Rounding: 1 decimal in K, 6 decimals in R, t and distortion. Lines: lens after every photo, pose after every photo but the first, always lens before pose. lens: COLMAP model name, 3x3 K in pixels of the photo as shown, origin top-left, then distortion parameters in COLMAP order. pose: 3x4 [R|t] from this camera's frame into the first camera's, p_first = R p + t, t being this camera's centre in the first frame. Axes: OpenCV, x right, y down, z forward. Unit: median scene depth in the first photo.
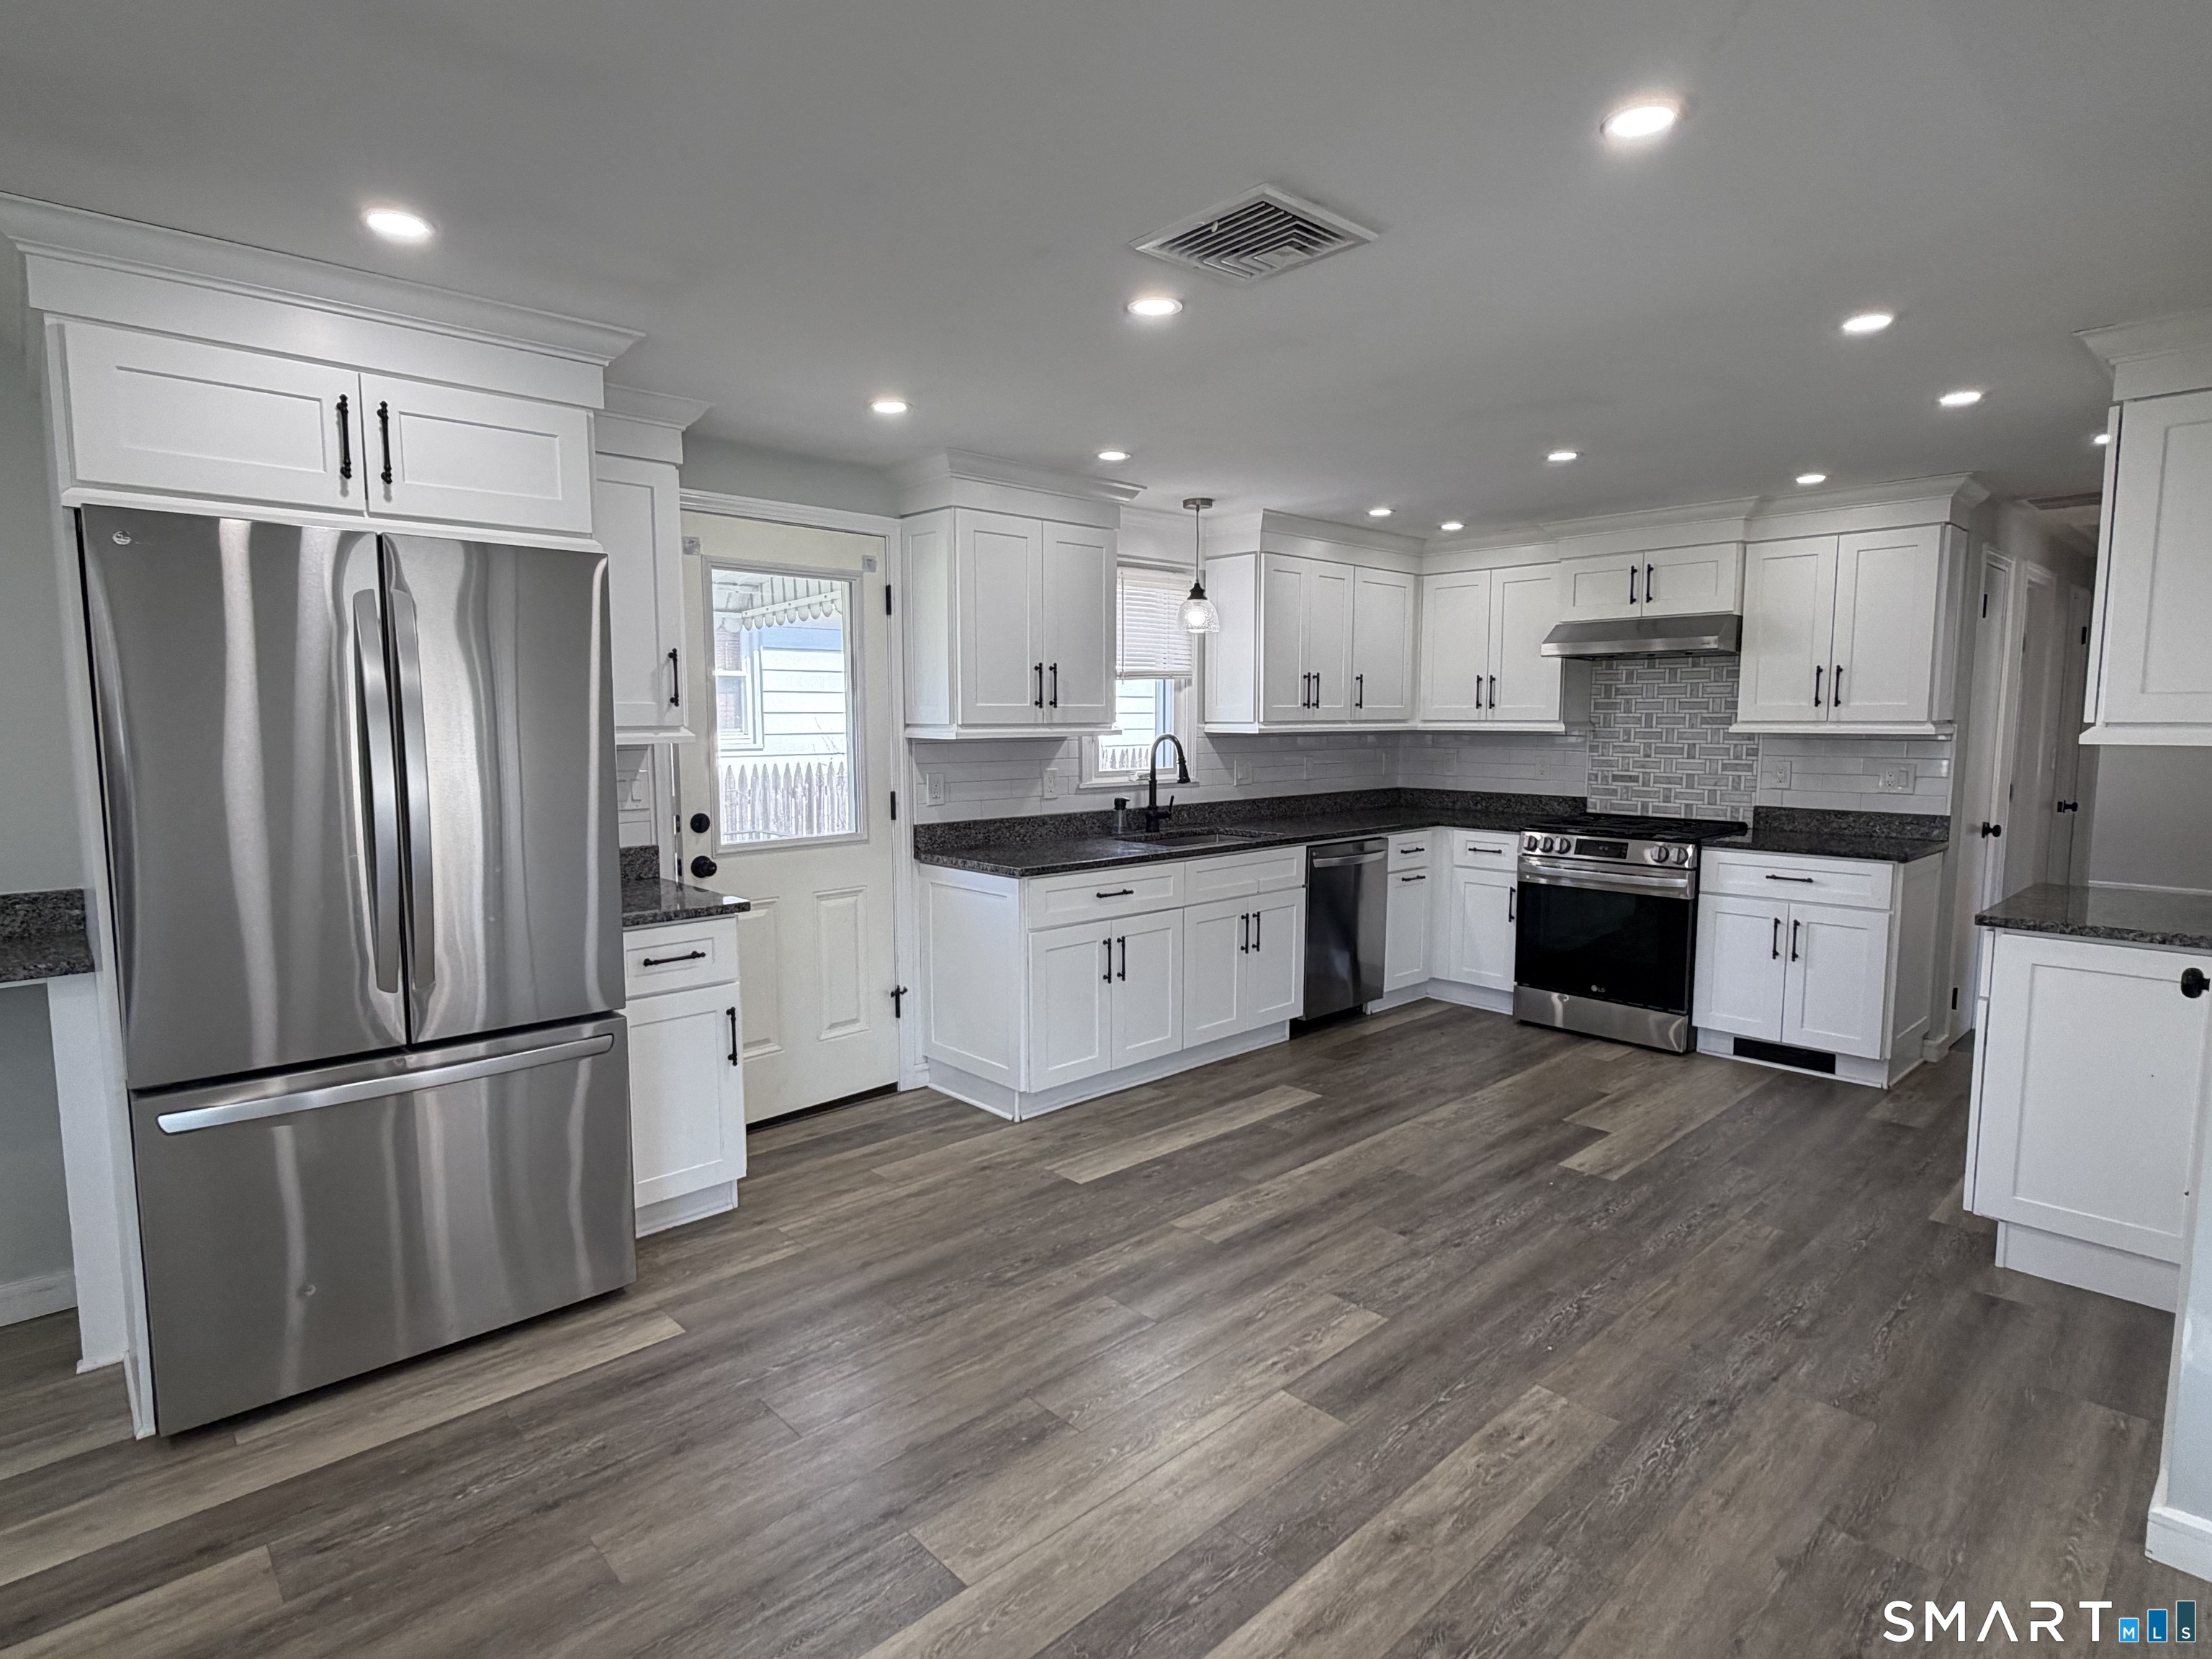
lens RADIAL K [[1161.9, 0, 1106.0], [0, 1161.9, 829.5], [0, 0, 1]] dist [-0.005219, -0.000940]
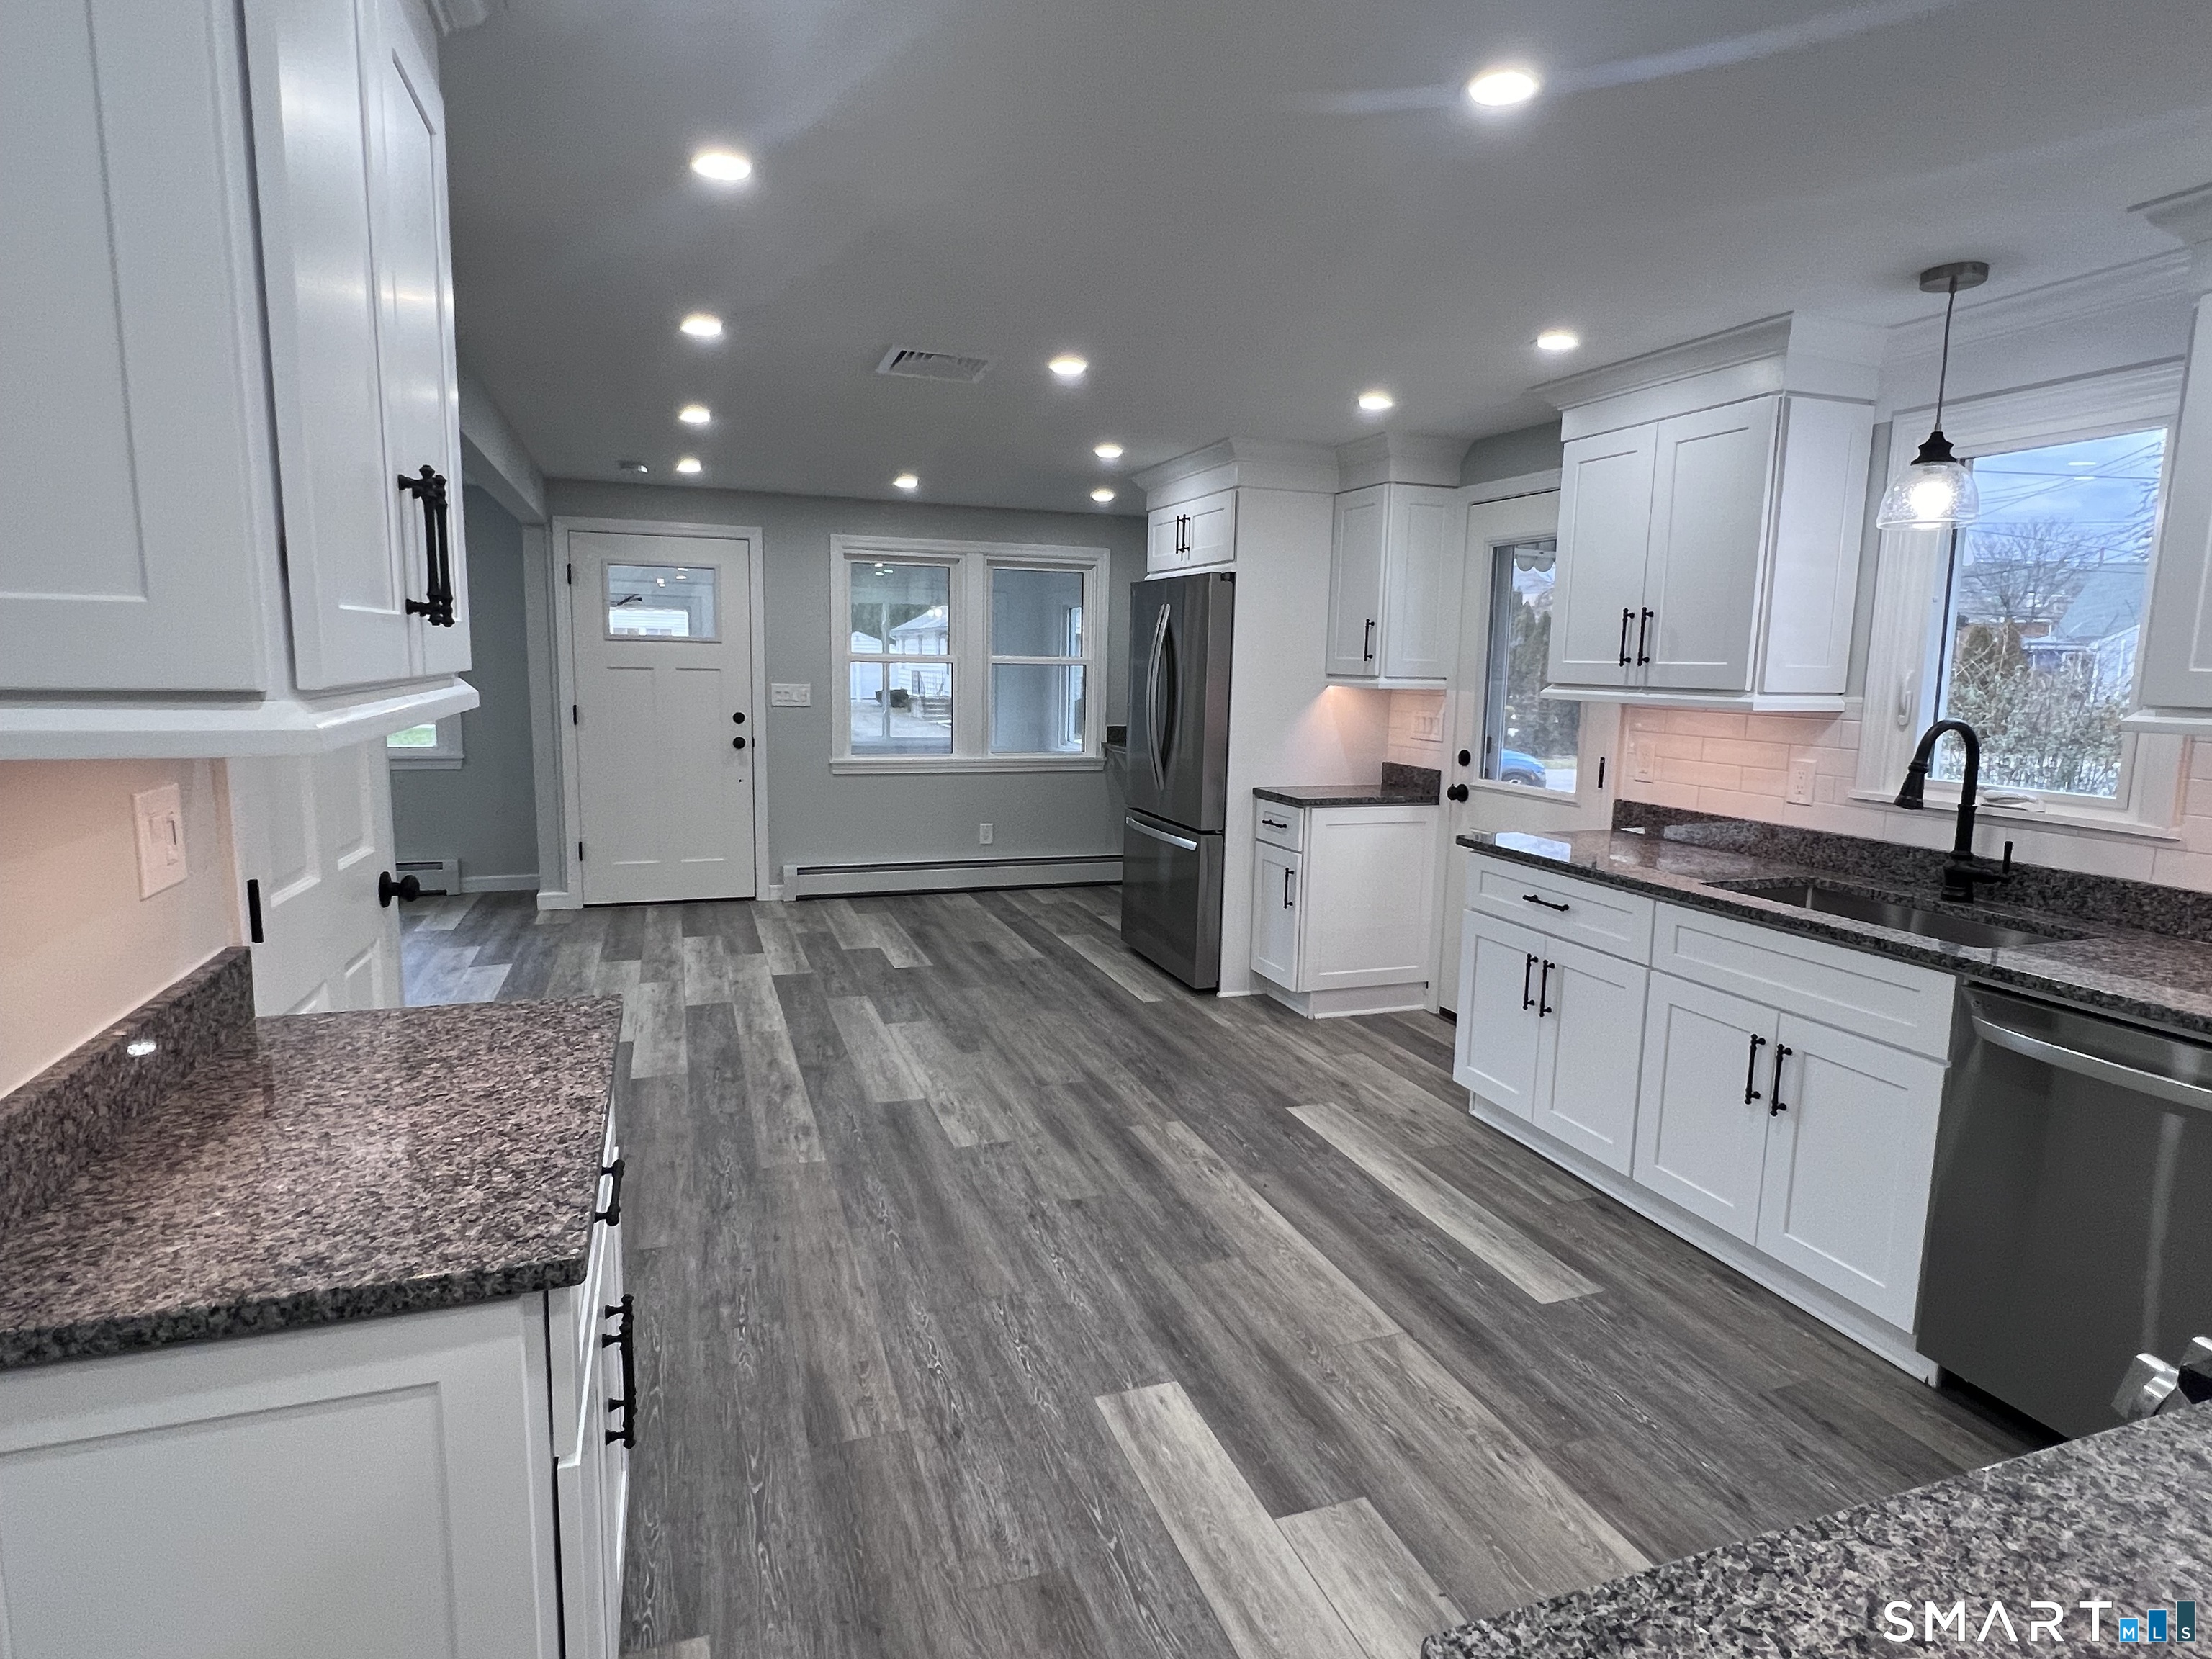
lens RADIAL K [[1199.4, 0, 1106.0], [0, 1199.4, 829.5], [0, 0, 1]] dist [0.001466, 0.000266]
pose [[-0.398747, 0.125255, -0.908467, 1.019910], [-0.111016, 0.976750, 0.183397, -0.129964], [0.910317, 0.173983, -0.375571, 1.226100]]
